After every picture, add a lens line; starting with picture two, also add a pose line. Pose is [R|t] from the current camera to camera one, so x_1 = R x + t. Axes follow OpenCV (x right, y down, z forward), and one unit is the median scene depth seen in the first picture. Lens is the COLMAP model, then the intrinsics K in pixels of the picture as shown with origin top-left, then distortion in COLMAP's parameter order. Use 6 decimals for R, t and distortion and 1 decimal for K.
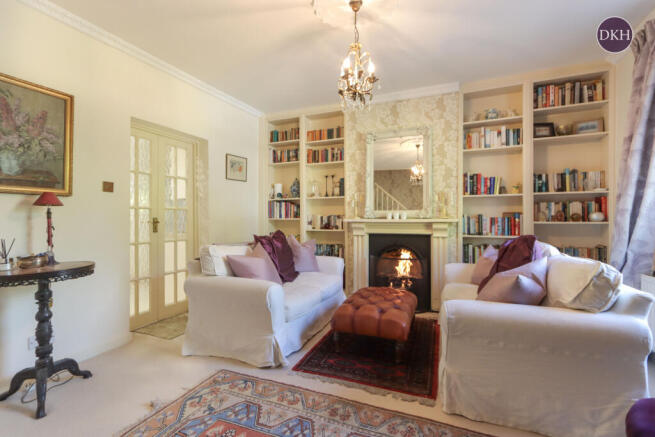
lens RADIAL K [[304.5, 0, 324.5], [0, 304.5, 218.0], [0, 0, 1]] dist [-0.004049, -0.000567]
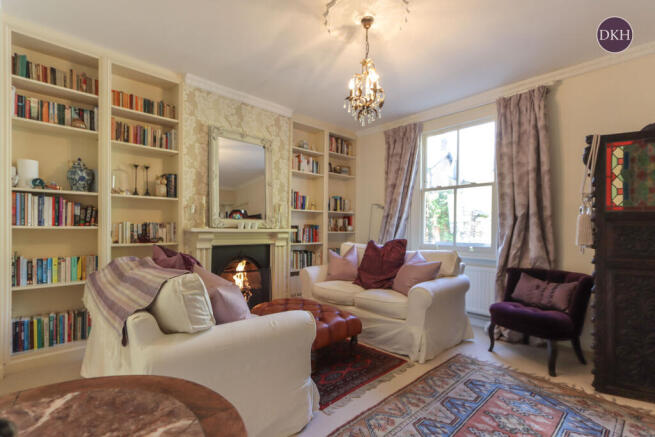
lens RADIAL K [[304.5, 0, 313.5], [0, 304.5, 231.9], [0, 0, 1]] dist [-0.004049, -0.000567]
pose [[0.413679, 0.000211, 0.910423, -0.508251], [-0.005080, 0.999985, 0.002077, 0.009153], [-0.910409, -0.005484, 0.413674, 0.400833]]
